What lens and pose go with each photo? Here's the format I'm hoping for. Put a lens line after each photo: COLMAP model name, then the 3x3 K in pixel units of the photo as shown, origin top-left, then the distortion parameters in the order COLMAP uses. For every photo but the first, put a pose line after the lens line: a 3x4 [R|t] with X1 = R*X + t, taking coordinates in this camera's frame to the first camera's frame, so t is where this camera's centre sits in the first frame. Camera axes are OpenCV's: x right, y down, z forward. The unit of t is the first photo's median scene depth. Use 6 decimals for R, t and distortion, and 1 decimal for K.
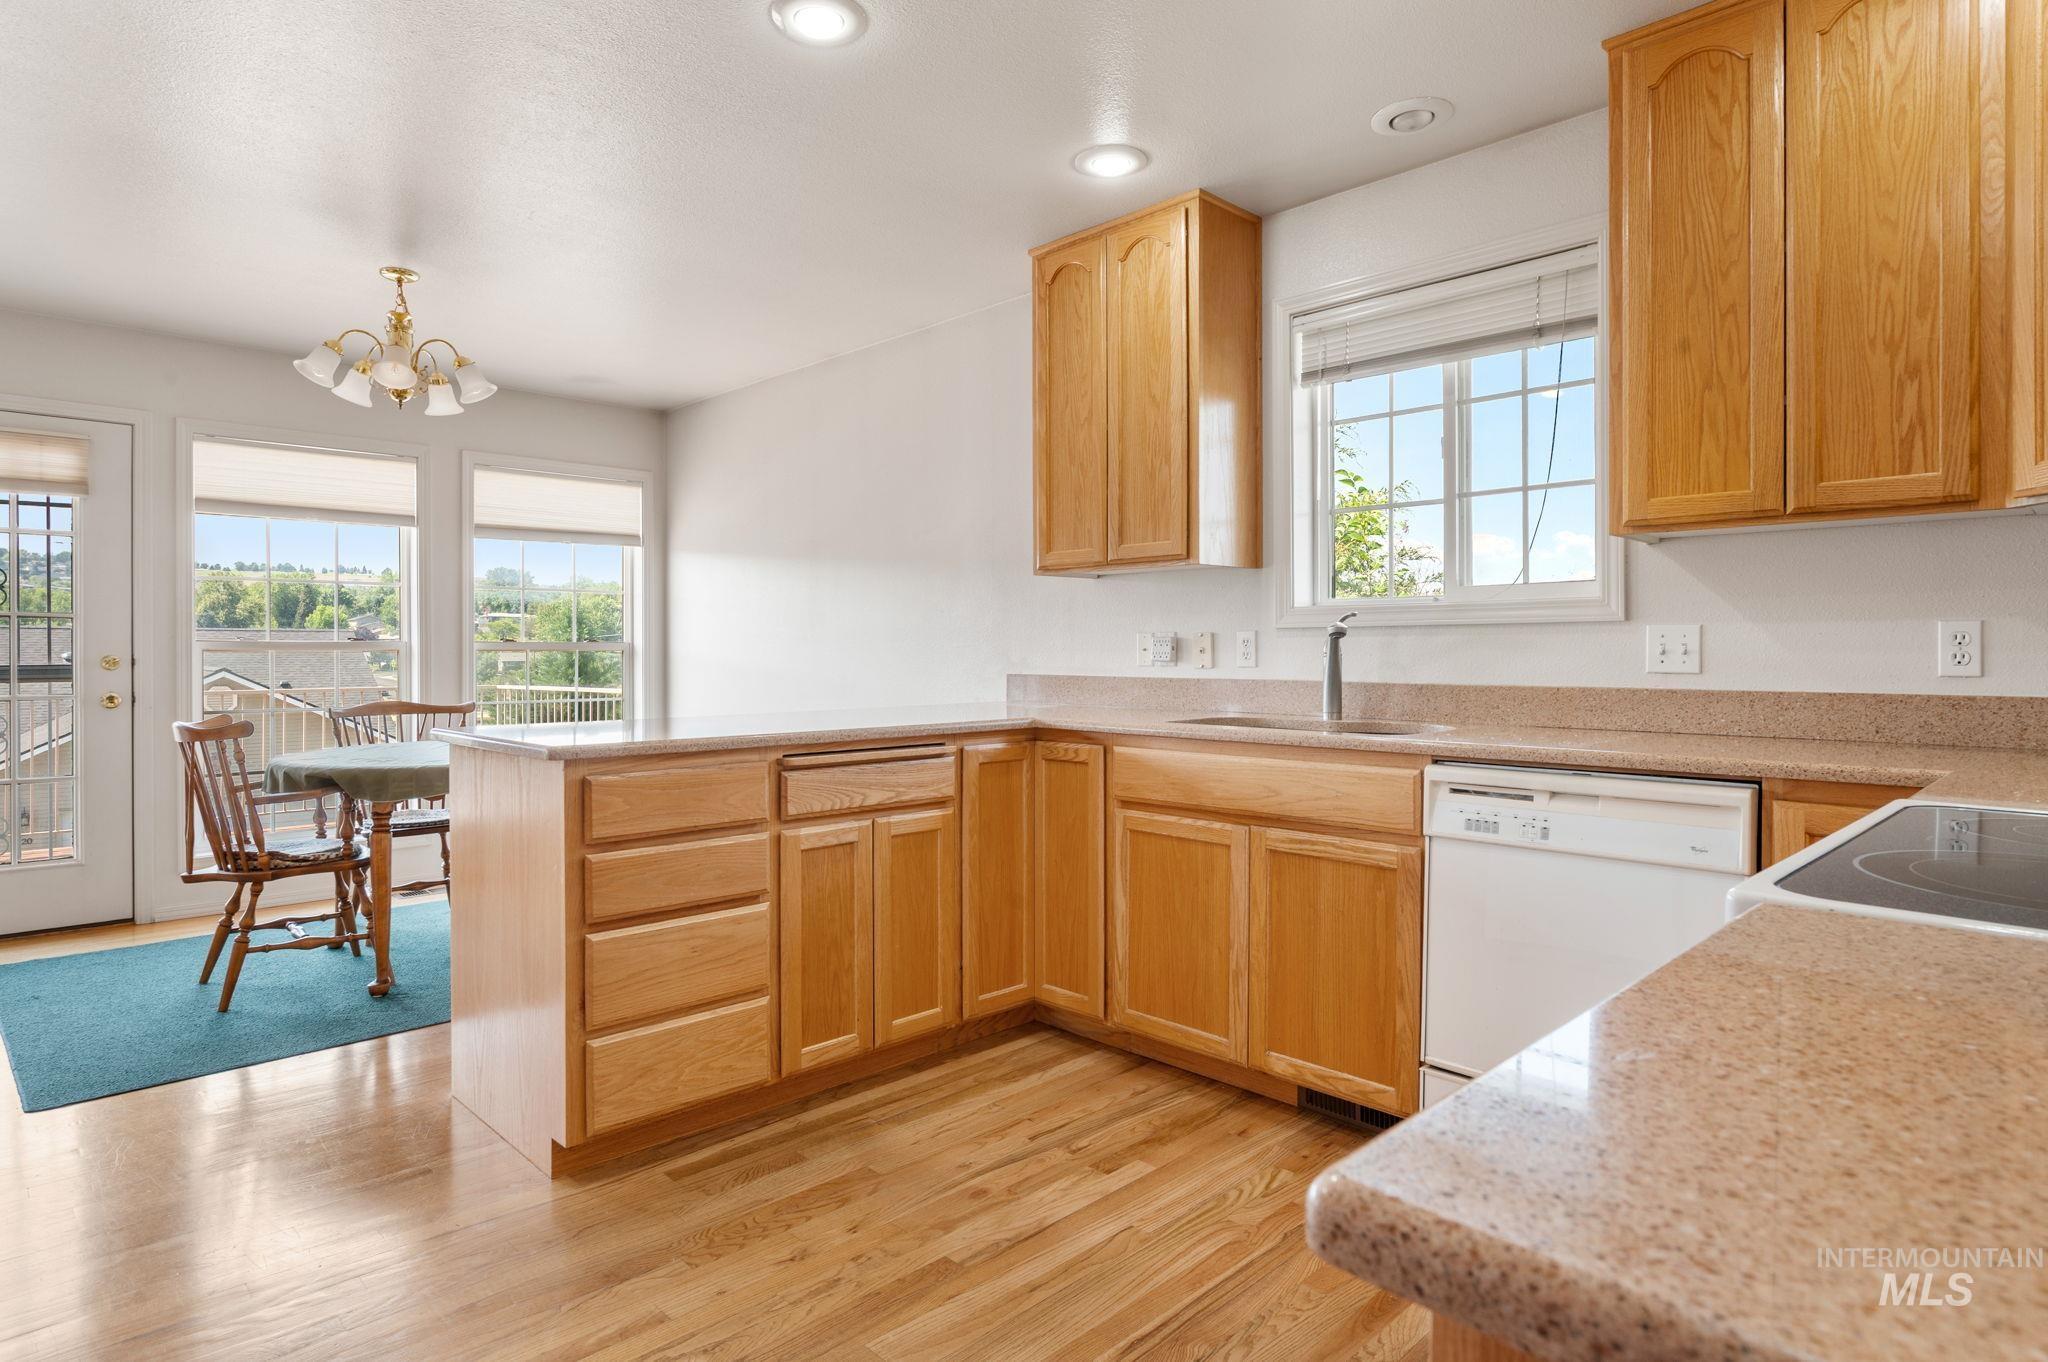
lens RADIAL K [[1114.8, 0, 1025.6], [0, 1114.8, 647.5], [0, 0, 1]] dist [-0.000872, -0.000771]
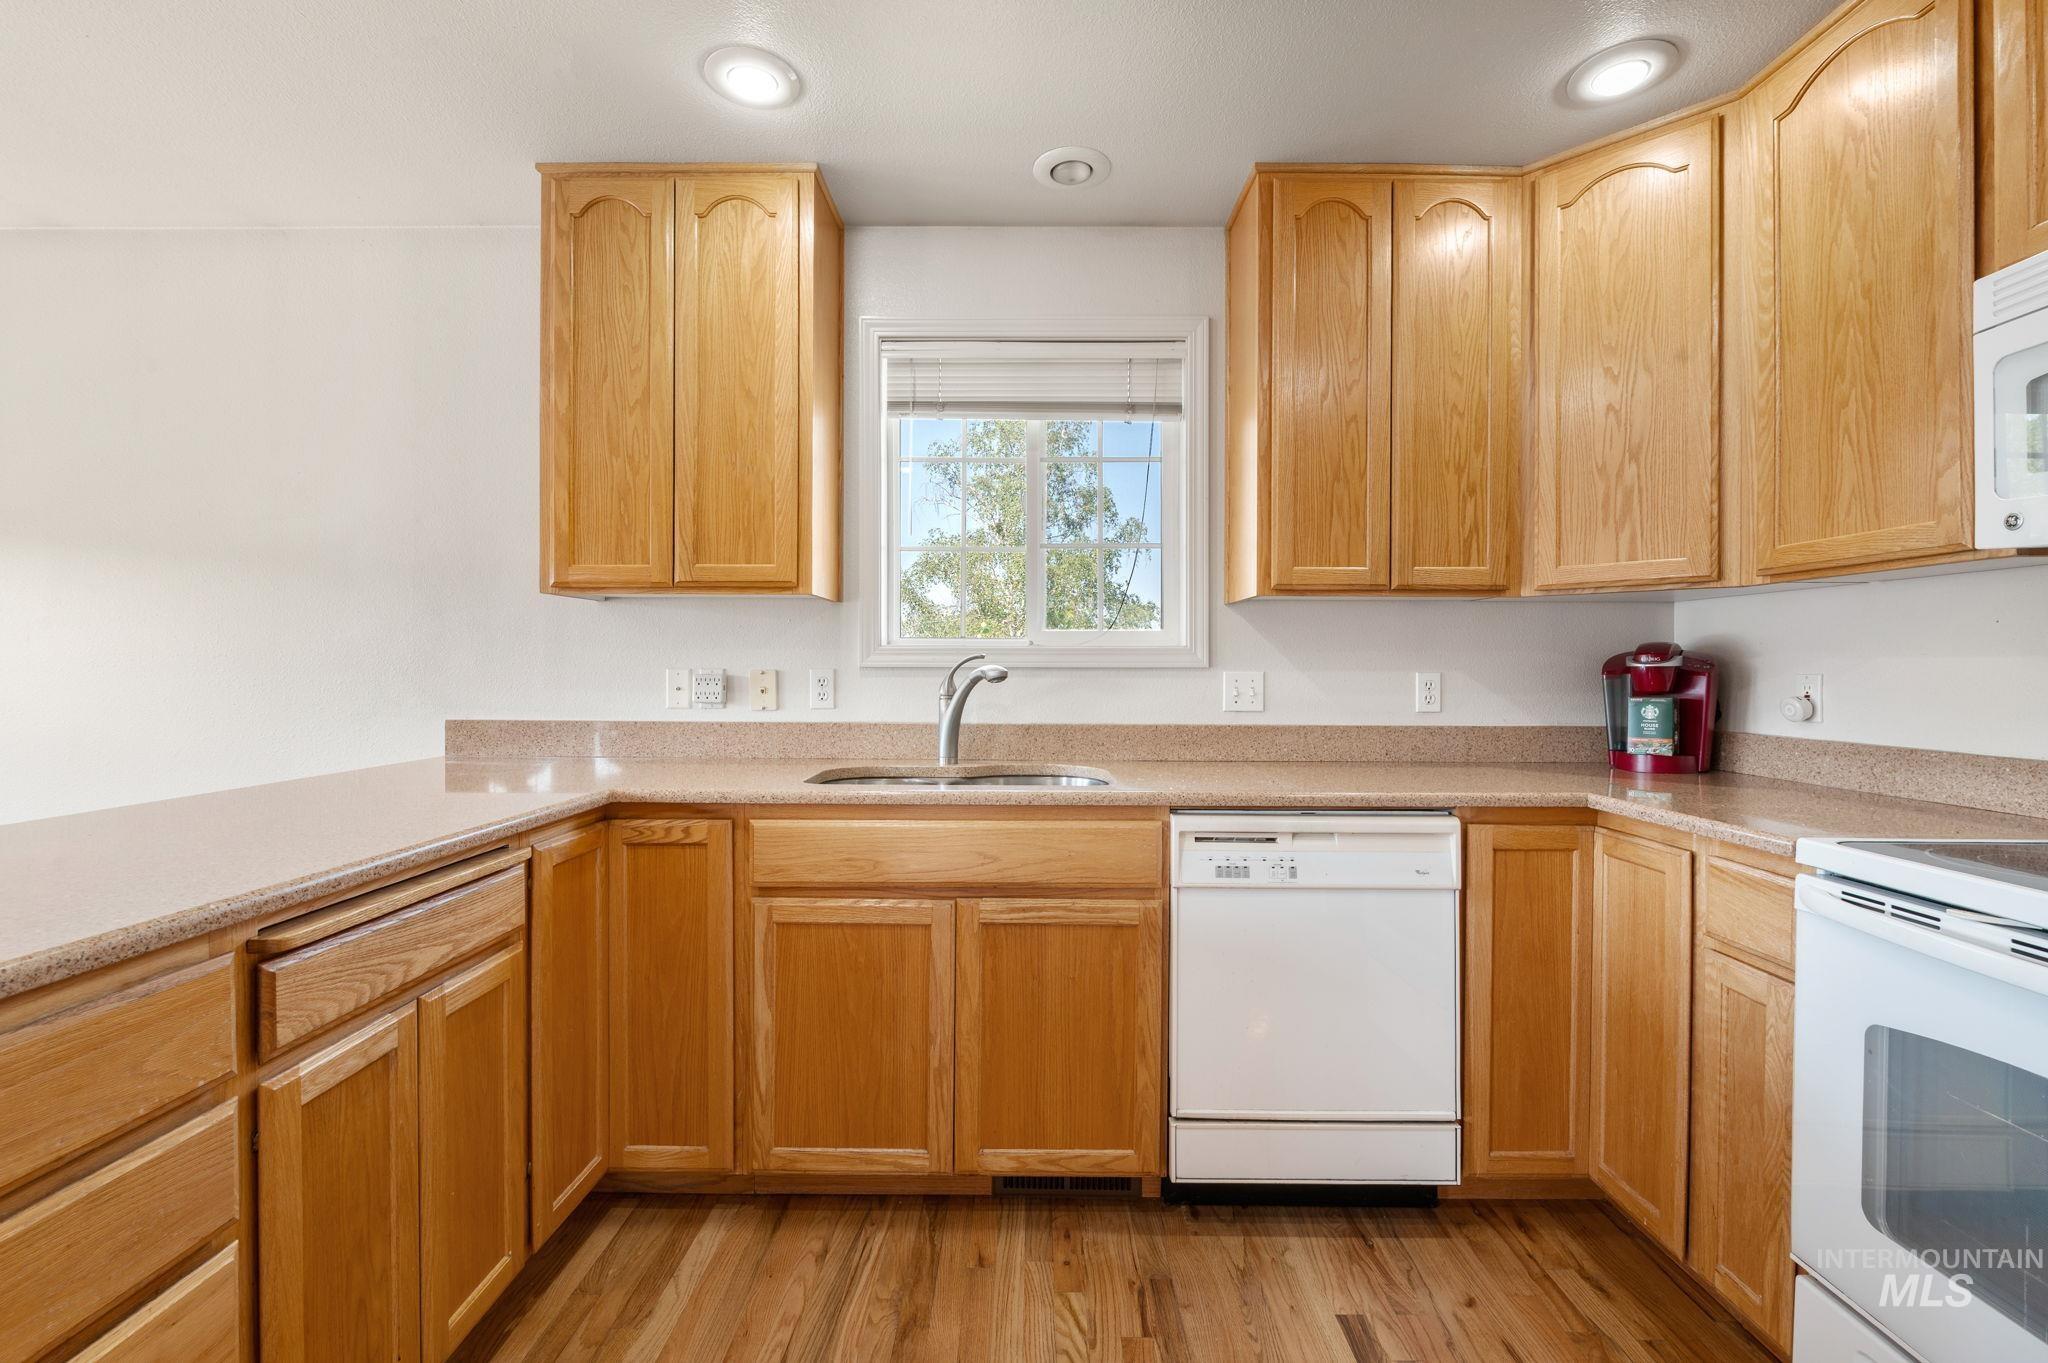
lens RADIAL K [[880.2, 0, 1025.4], [0, 880.2, 663.7], [0, 0, 1]] dist [-0.004242, -0.000859]
pose [[0.702939, 0.005413, 0.711229, -0.253162], [-0.006279, 0.999979, -0.001404, -0.024730], [-0.711222, -0.003479, 0.702959, 0.471627]]
